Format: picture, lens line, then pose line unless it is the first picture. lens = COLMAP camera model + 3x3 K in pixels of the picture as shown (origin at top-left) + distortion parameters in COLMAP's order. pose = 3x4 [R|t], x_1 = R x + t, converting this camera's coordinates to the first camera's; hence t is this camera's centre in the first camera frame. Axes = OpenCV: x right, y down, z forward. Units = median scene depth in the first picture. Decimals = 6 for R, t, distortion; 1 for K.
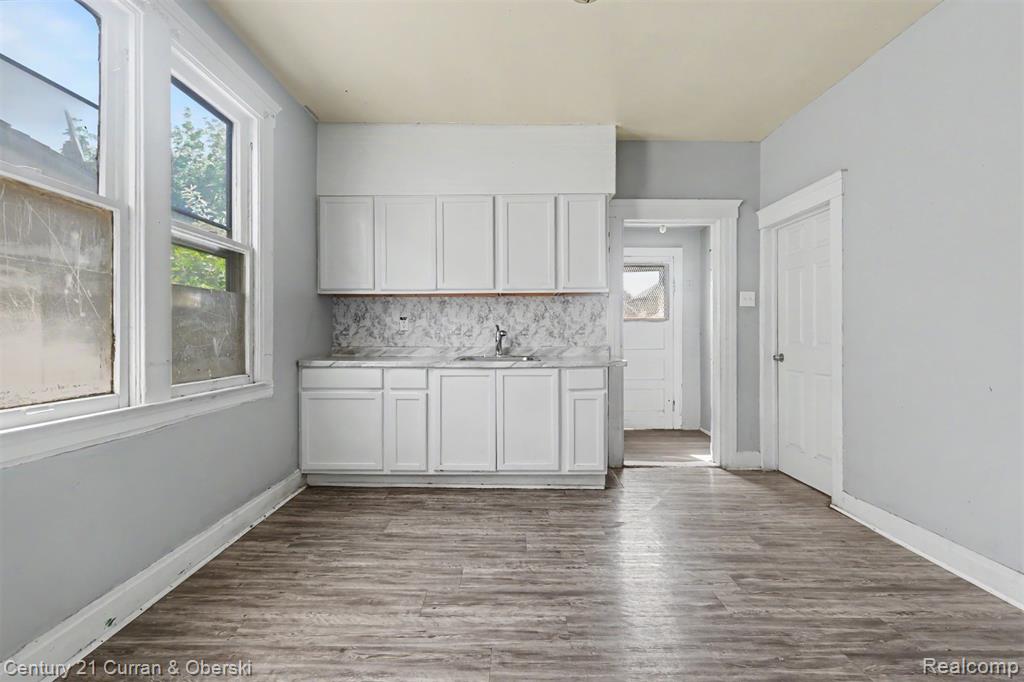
lens RADIAL K [[448.0, 0, 510.1], [0, 448.0, 334.2], [0, 0, 1]] dist [0.001138, 0.000641]
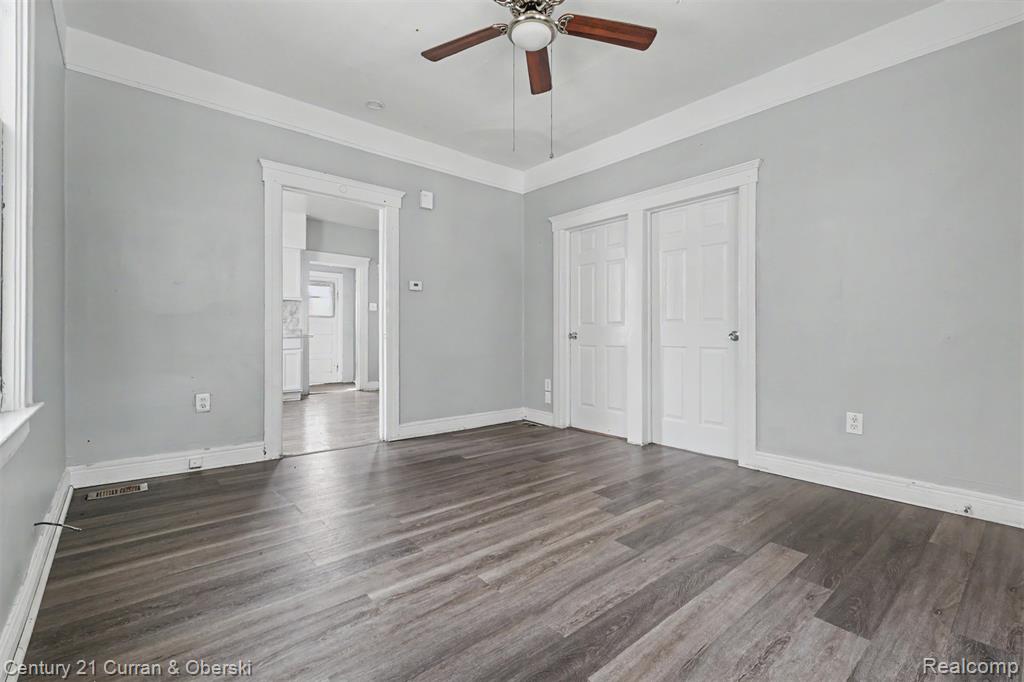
lens RADIAL K [[448.0, 0, 514.0], [0, 448.0, 333.4], [0, 0, 1]] dist [0.001138, 0.000641]
pose [[0.756920, 0.006230, 0.653478, -0.386941], [-0.005798, 0.999979, -0.002817, 0.053308], [-0.653482, -0.001657, 0.756940, -1.167861]]
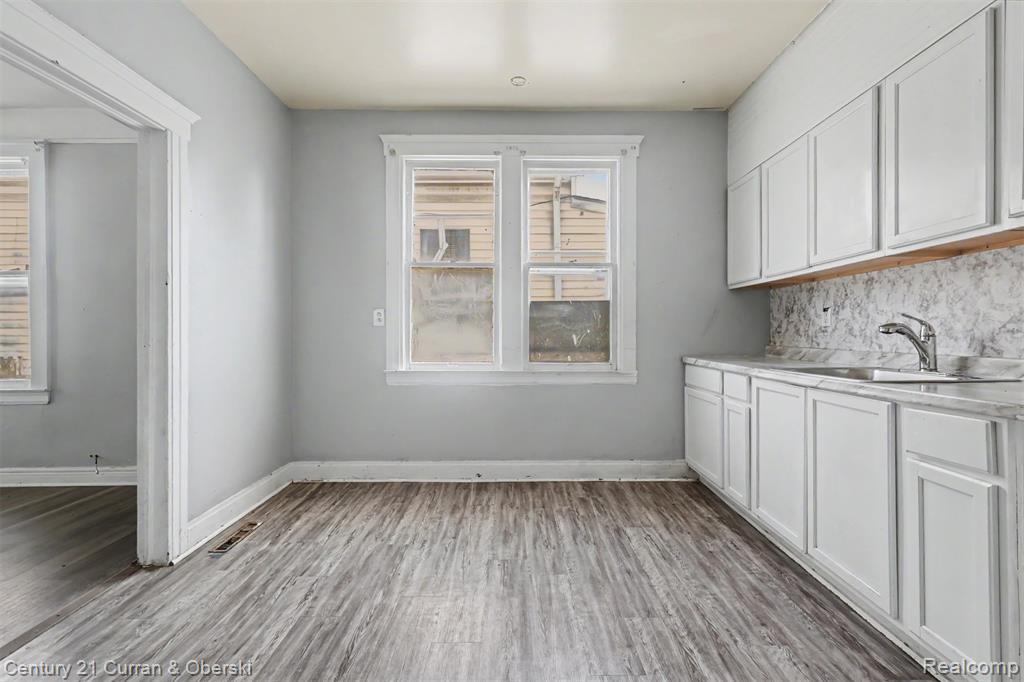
lens RADIAL K [[448.0, 0, 516.5], [0, 448.0, 333.6], [0, 0, 1]] dist [0.001138, 0.000641]
pose [[0.010756, 0.001365, -0.999941, 0.577444], [0.001228, 0.999998, 0.001378, 0.002672], [0.999941, -0.001243, 0.010754, 0.595734]]
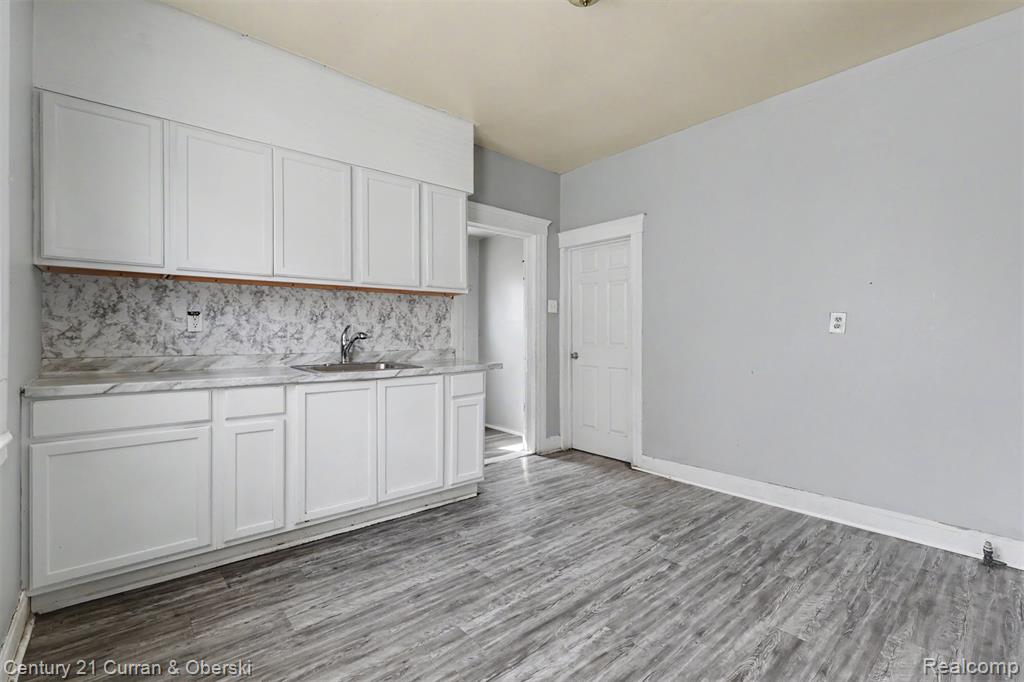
lens RADIAL K [[448.0, 0, 509.9], [0, 448.0, 335.0], [0, 0, 1]] dist [0.001138, 0.000641]
pose [[0.760630, 0.001429, 0.649184, -0.378747], [-0.001980, 0.999998, 0.000118, -0.004482], [-0.649182, -0.001375, 0.760632, 0.218217]]
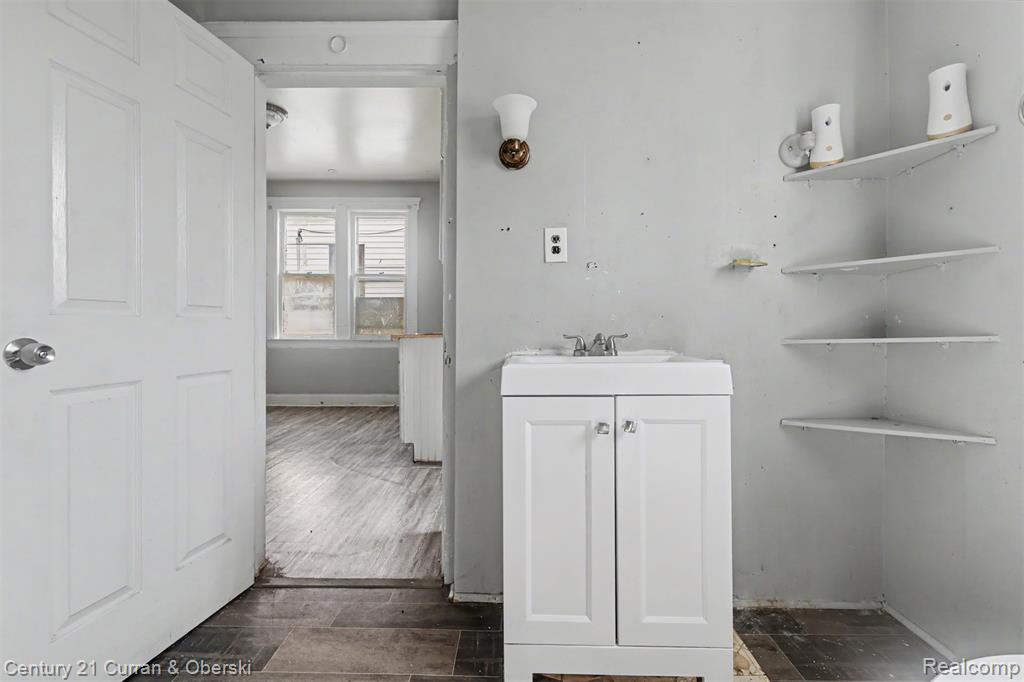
lens RADIAL K [[448.0, 0, 513.7], [0, 448.0, 331.8], [0, 0, 1]] dist [0.001138, 0.000641]
pose [[-0.012837, 0.008373, -0.999883, 1.248593], [-0.004532, 0.999954, 0.008432, 0.042977], [0.999907, 0.004640, -0.012798, 1.278280]]
